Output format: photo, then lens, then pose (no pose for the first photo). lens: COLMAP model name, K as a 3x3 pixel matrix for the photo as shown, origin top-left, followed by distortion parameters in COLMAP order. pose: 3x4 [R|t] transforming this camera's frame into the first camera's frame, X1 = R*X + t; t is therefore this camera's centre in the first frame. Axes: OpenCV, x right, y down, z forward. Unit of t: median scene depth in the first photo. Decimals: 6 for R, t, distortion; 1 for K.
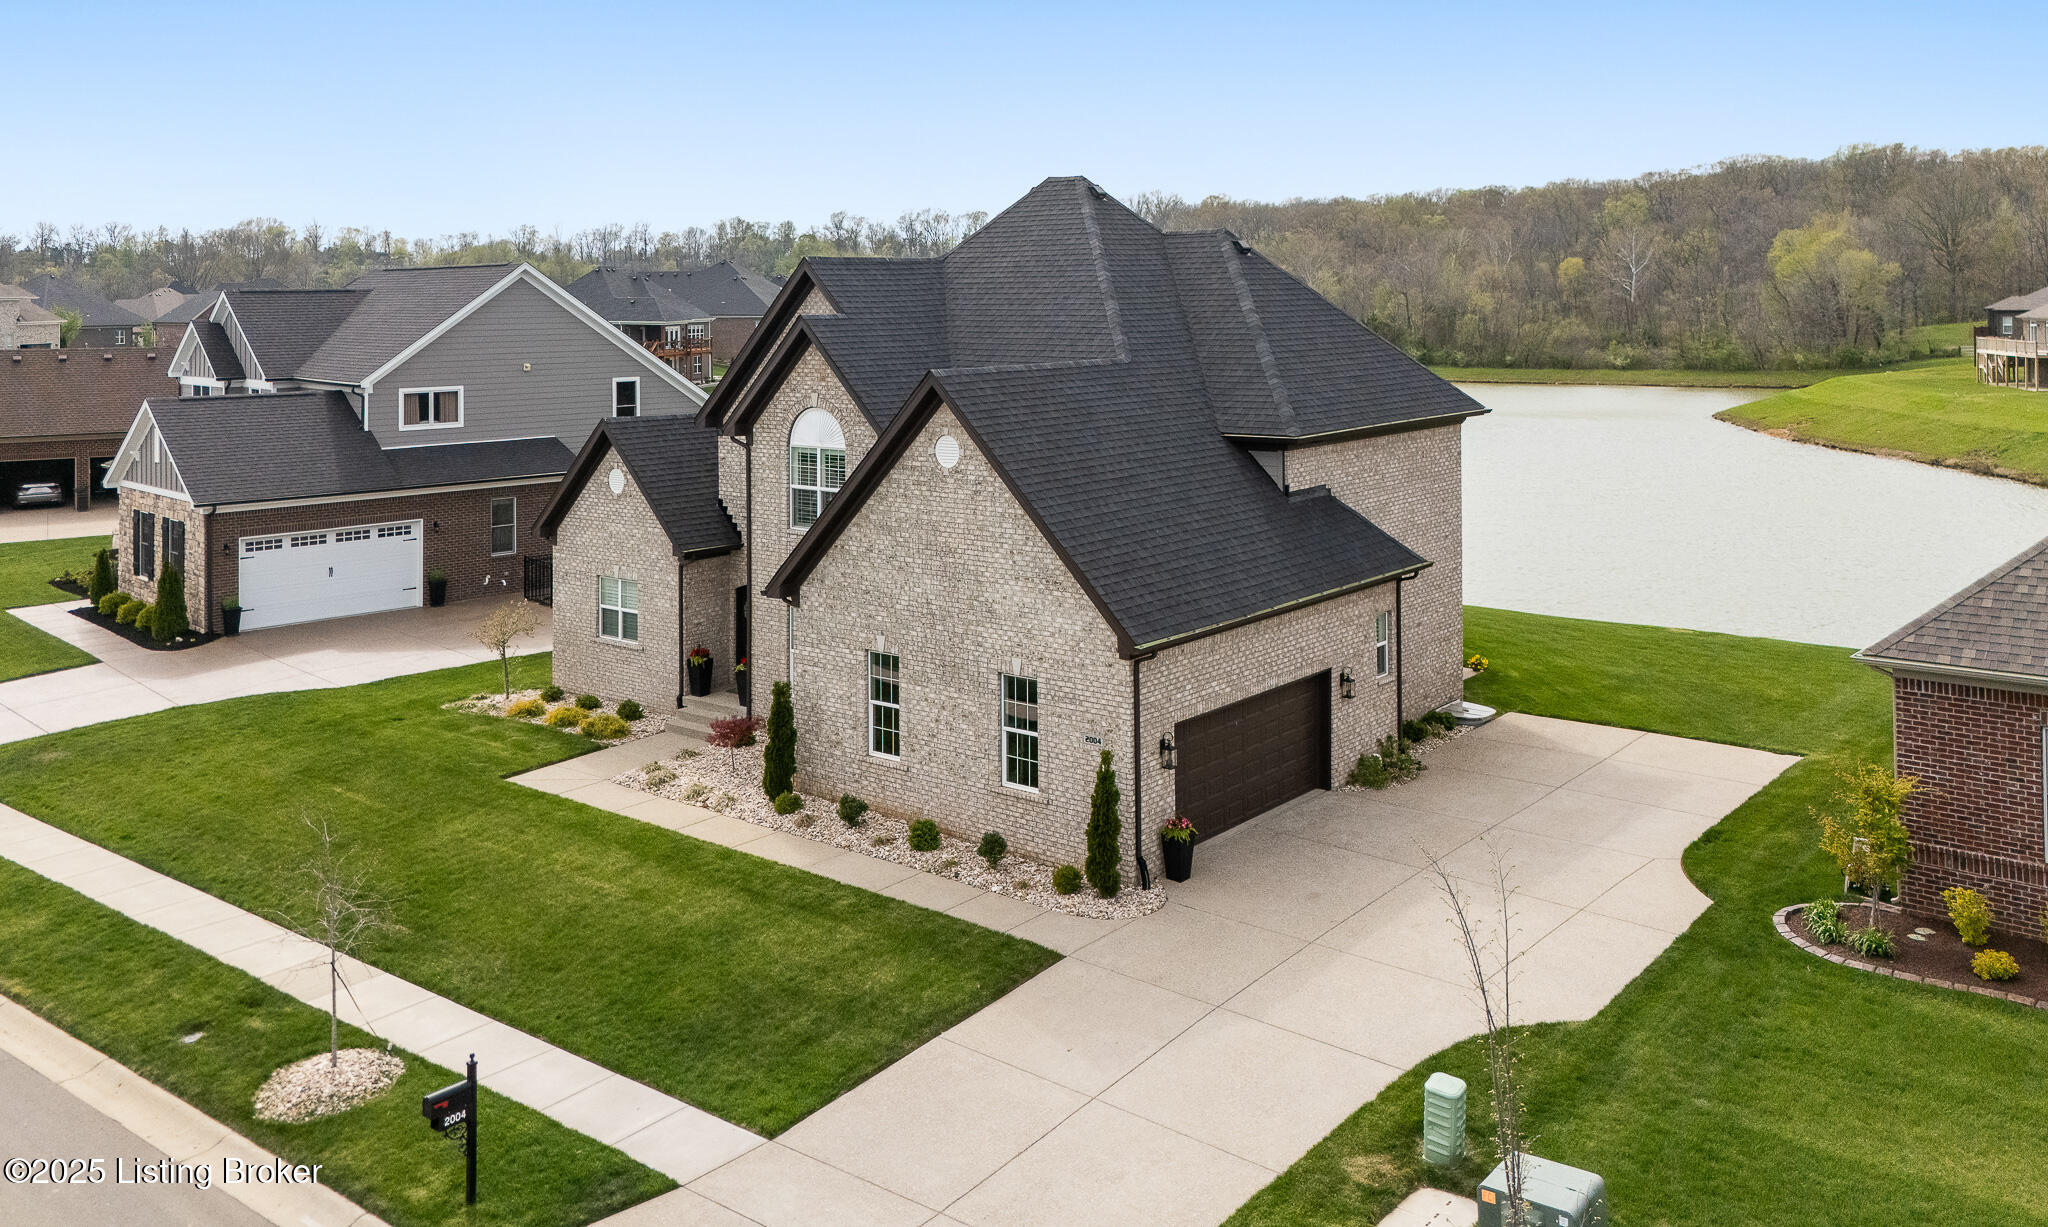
lens RADIAL K [[1678.3, 0, 954.0], [0, 1678.3, 314.2], [0, 0, 1]] dist [0.049440, -0.002498]
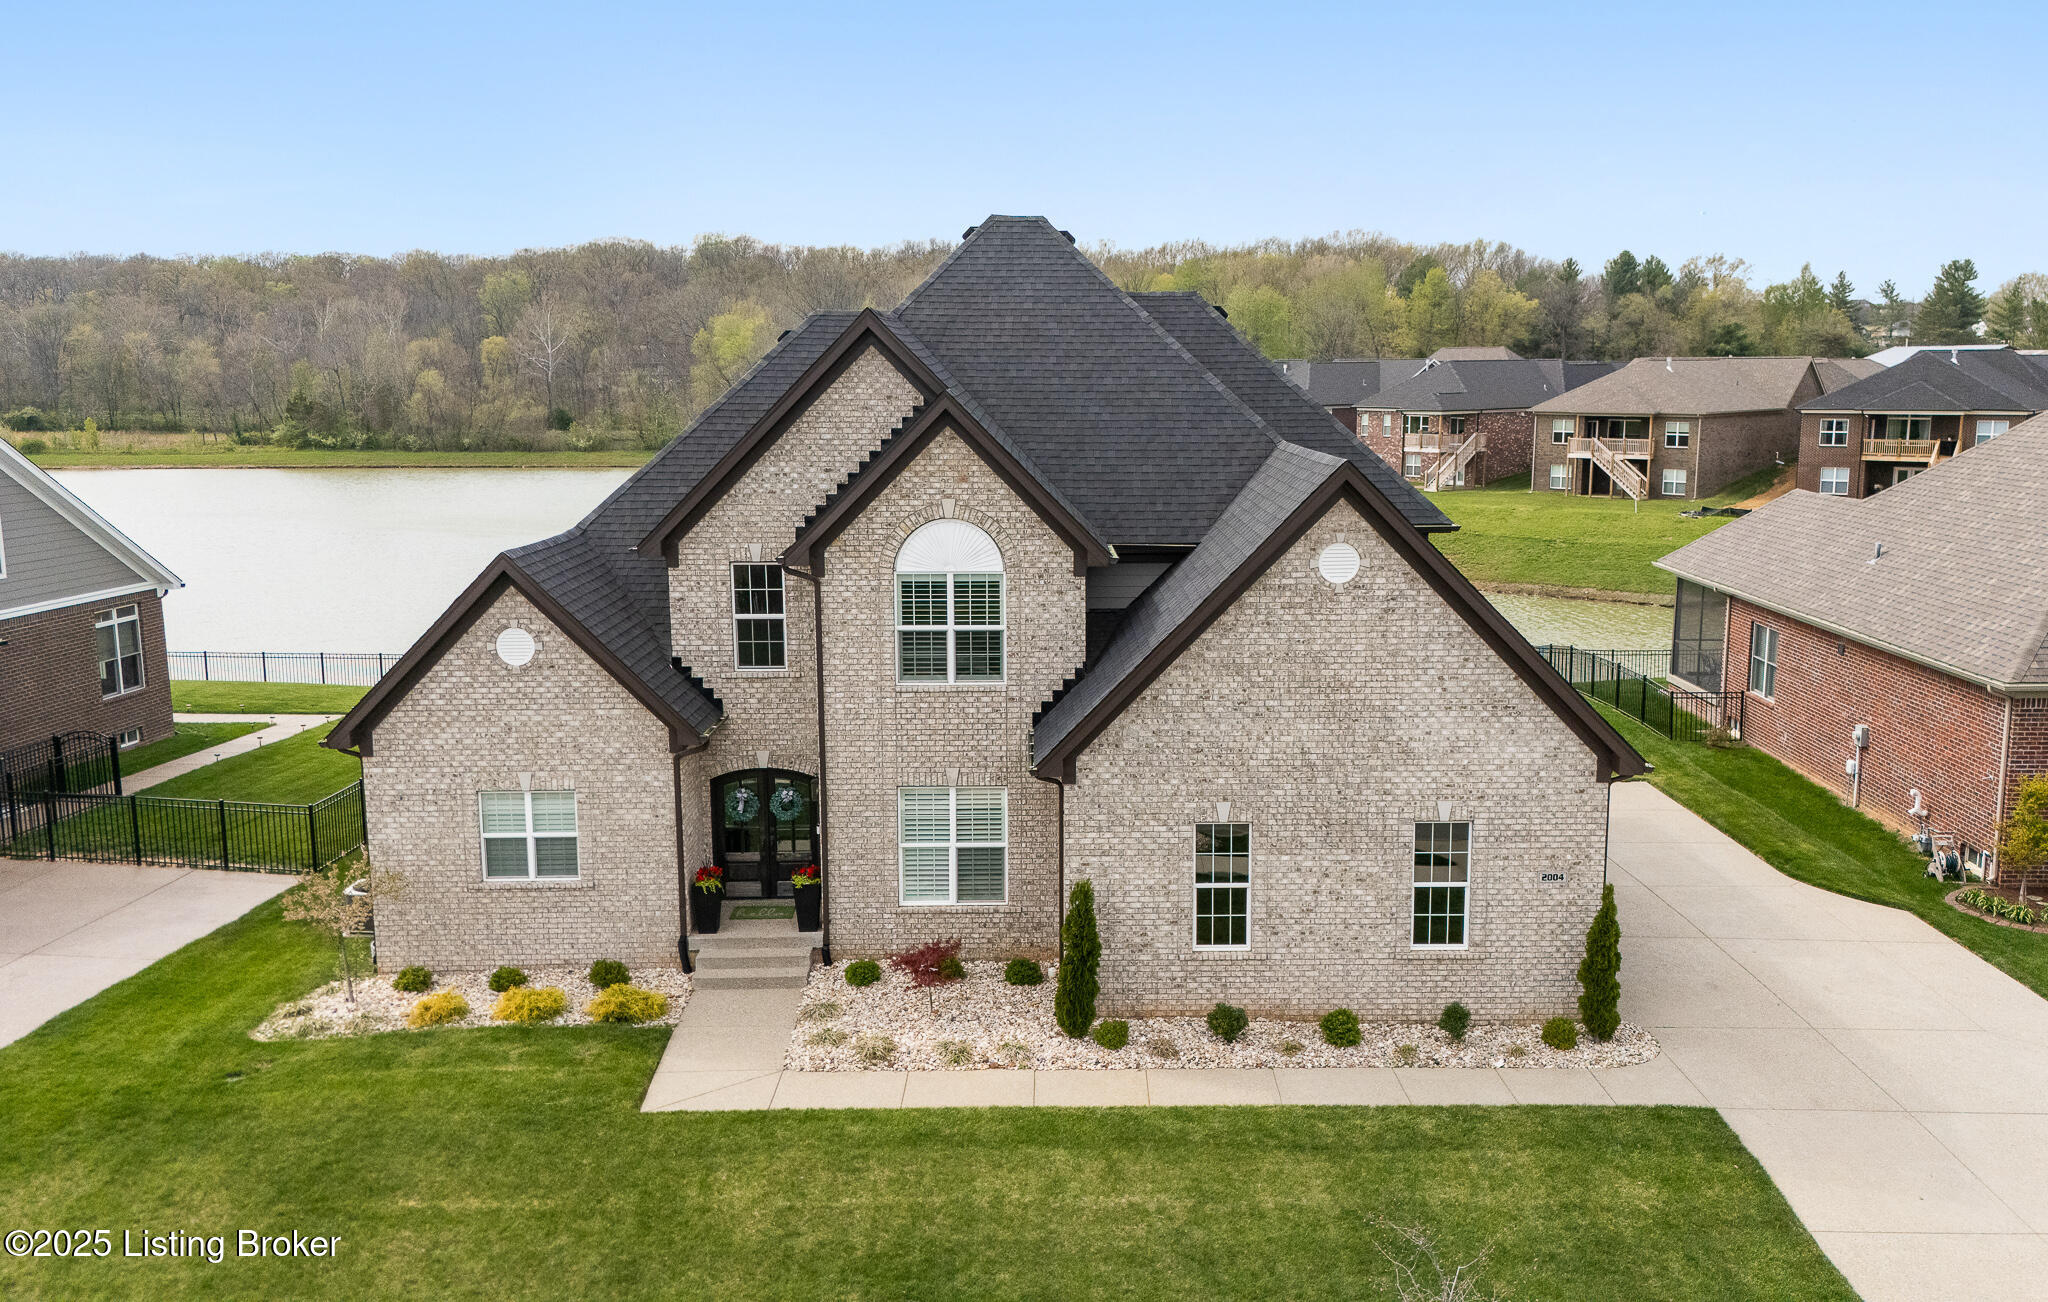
lens RADIAL K [[1695.1, 0, 1059.5], [0, 1695.1, 662.0], [0, 0, 1]] dist [0.070477, -0.071782]
pose [[0.743971, -0.102376, 0.660323, -0.558083], [-0.000739, 0.988067, 0.154022, 0.003475], [-0.668212, -0.115076, 0.735018, 0.427987]]
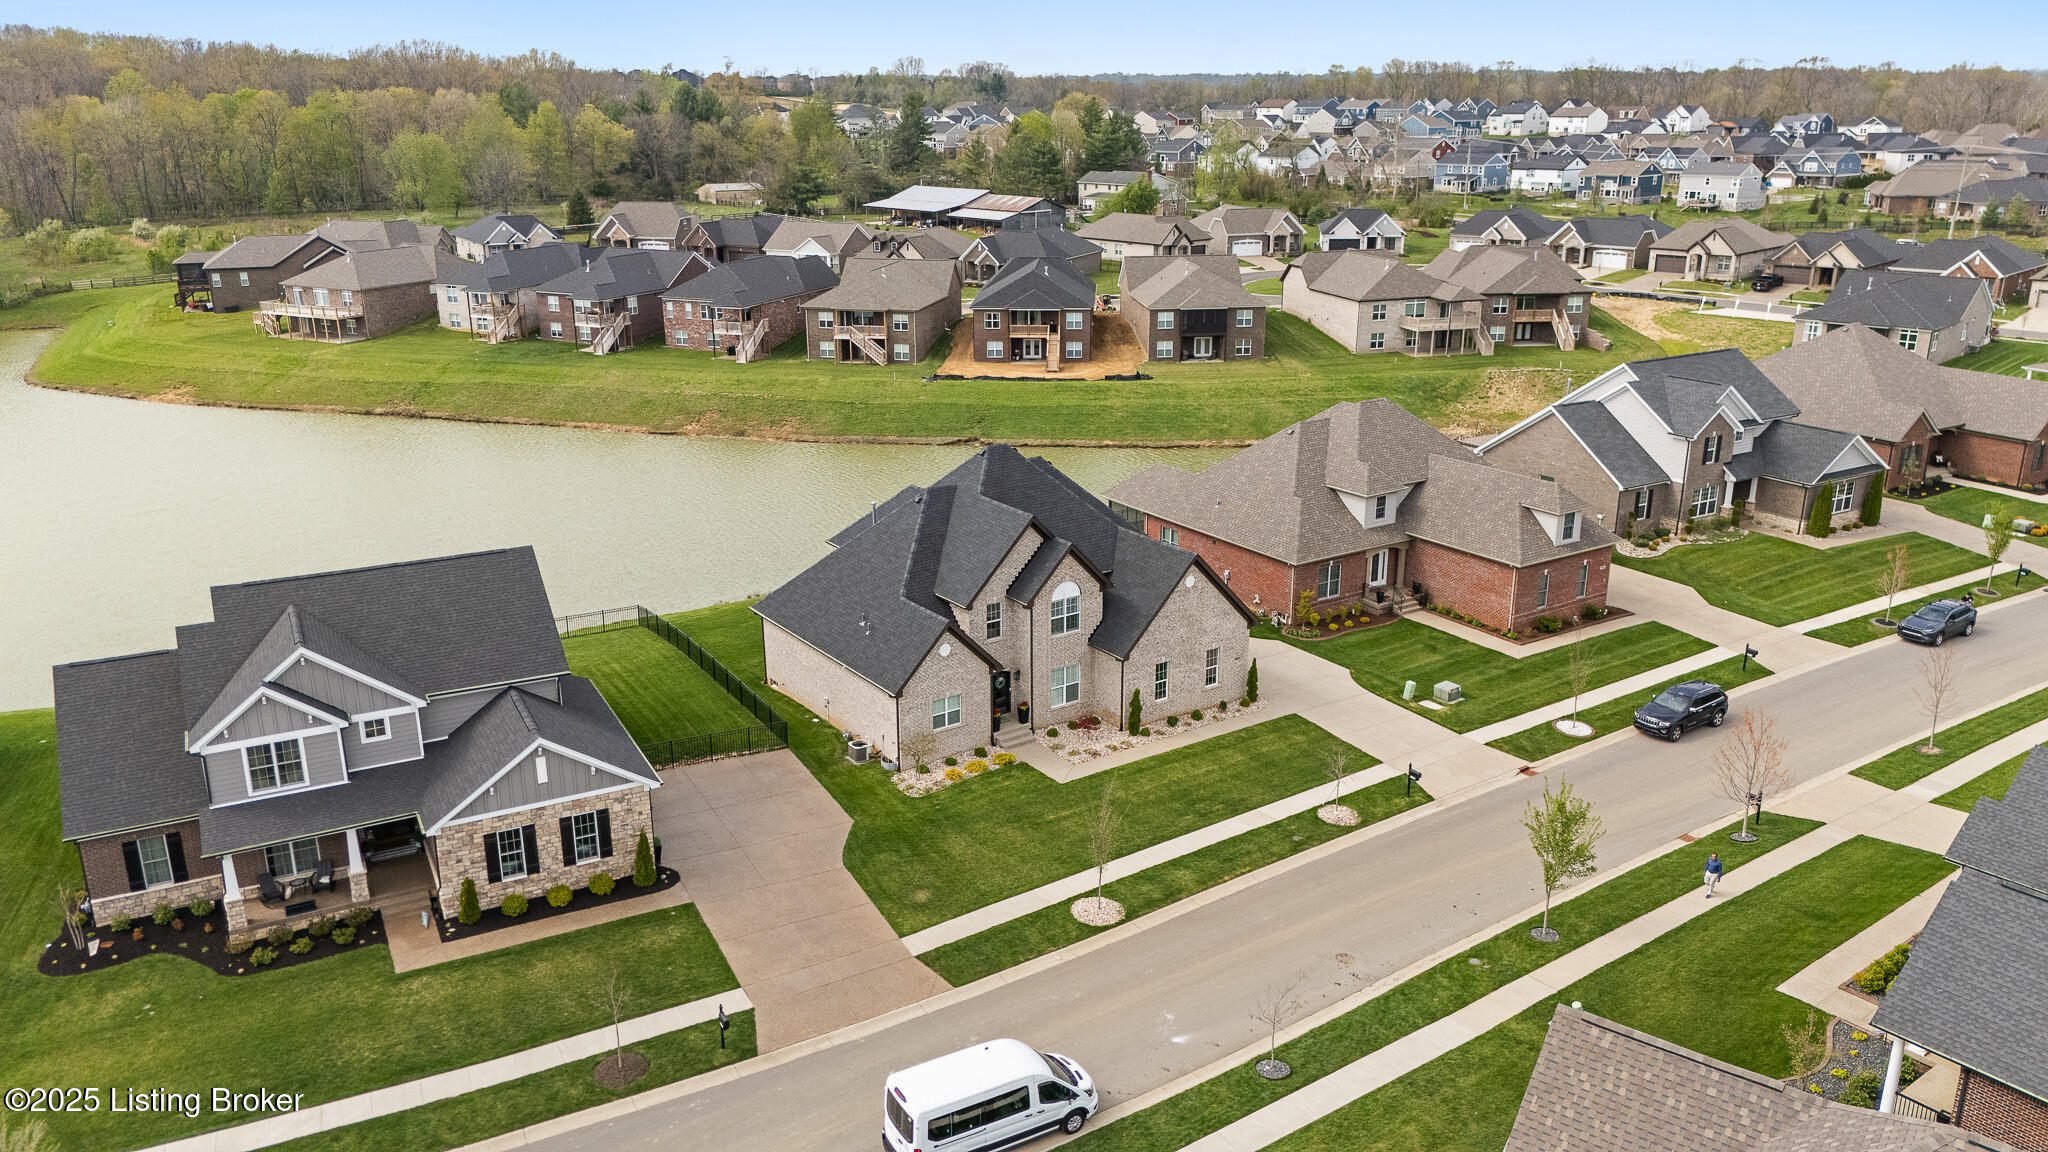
lens RADIAL K [[1496.5, 0, 1024.0], [0, 1496.5, 576.0], [0, 0, 1]] dist [0.078848, -0.094930]
pose [[0.247541, -0.278198, 0.928078, -1.987426], [0.012466, 0.958725, 0.284060, -0.528793], [-0.968797, -0.058747, 0.240792, 0.594709]]
